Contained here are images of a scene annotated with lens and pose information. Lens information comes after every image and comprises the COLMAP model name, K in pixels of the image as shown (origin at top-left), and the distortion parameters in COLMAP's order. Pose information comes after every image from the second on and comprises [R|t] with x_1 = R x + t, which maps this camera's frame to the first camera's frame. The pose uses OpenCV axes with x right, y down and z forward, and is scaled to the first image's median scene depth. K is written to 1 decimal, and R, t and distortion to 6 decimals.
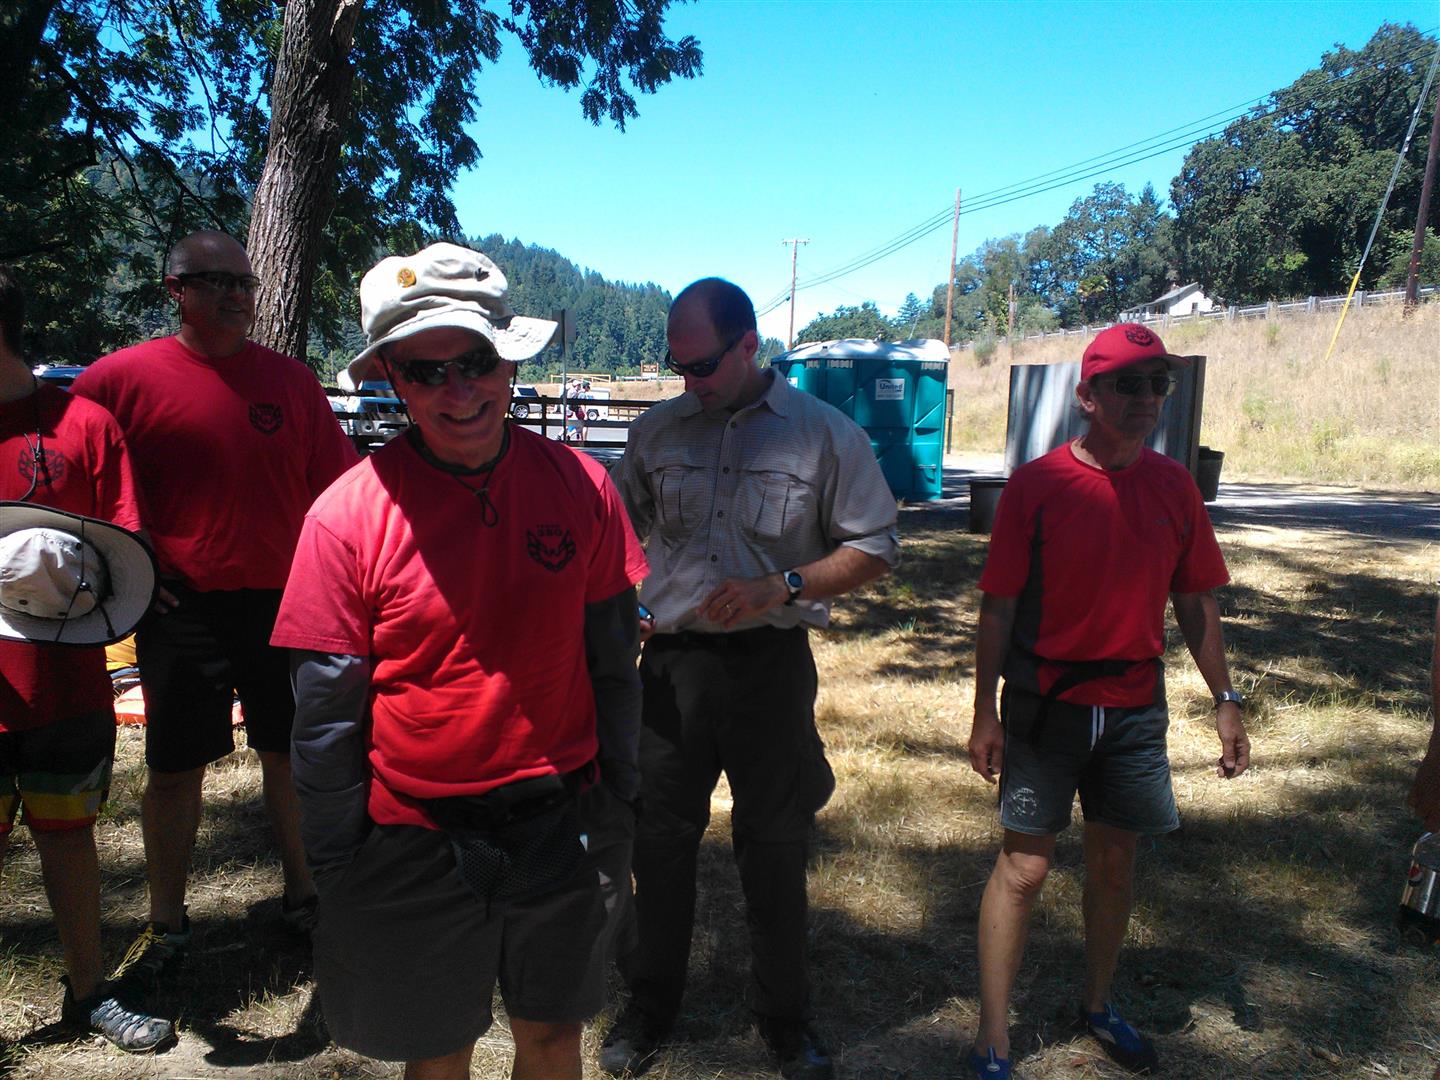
lens RADIAL K [[1106.9, 0, 720.0], [0, 1106.9, 540.0], [0, 0, 1]] dist [0.117860, -0.136783]
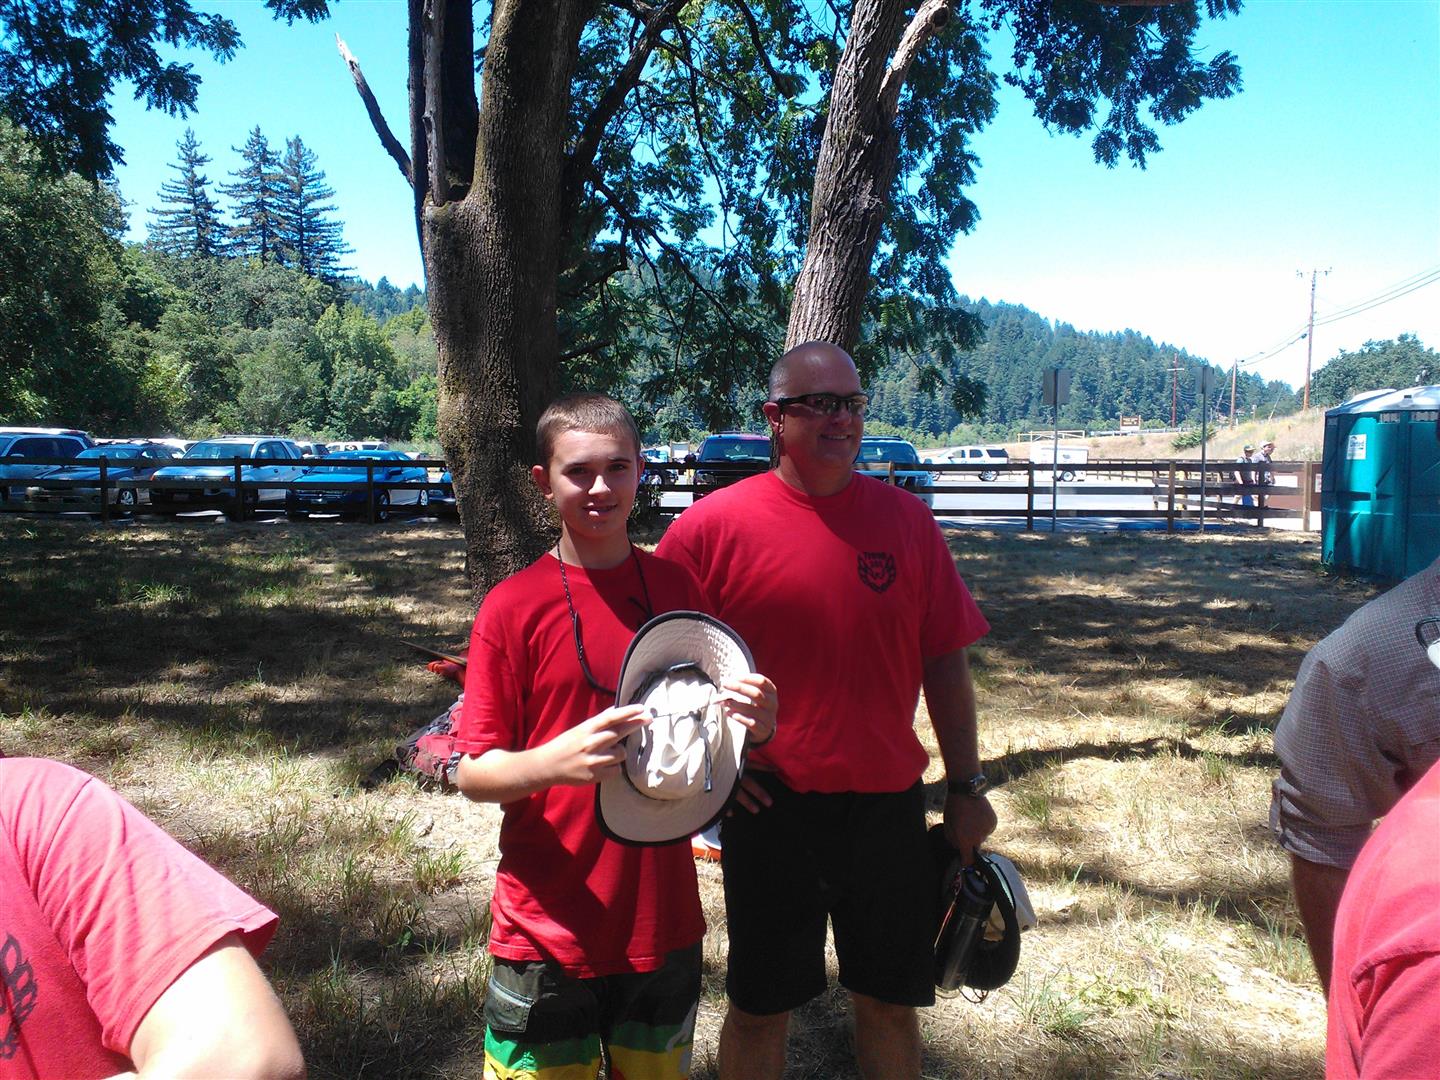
lens RADIAL K [[1008.6, 0, 720.0], [0, 1008.6, 540.0], [0, 0, 1]] dist [0.005262, 0.003436]
pose [[0.931179, -0.001115, -0.364561, -0.072205], [-0.007272, 0.999740, -0.021630, -0.033698], [0.364490, 0.022793, 0.930928, 0.089849]]
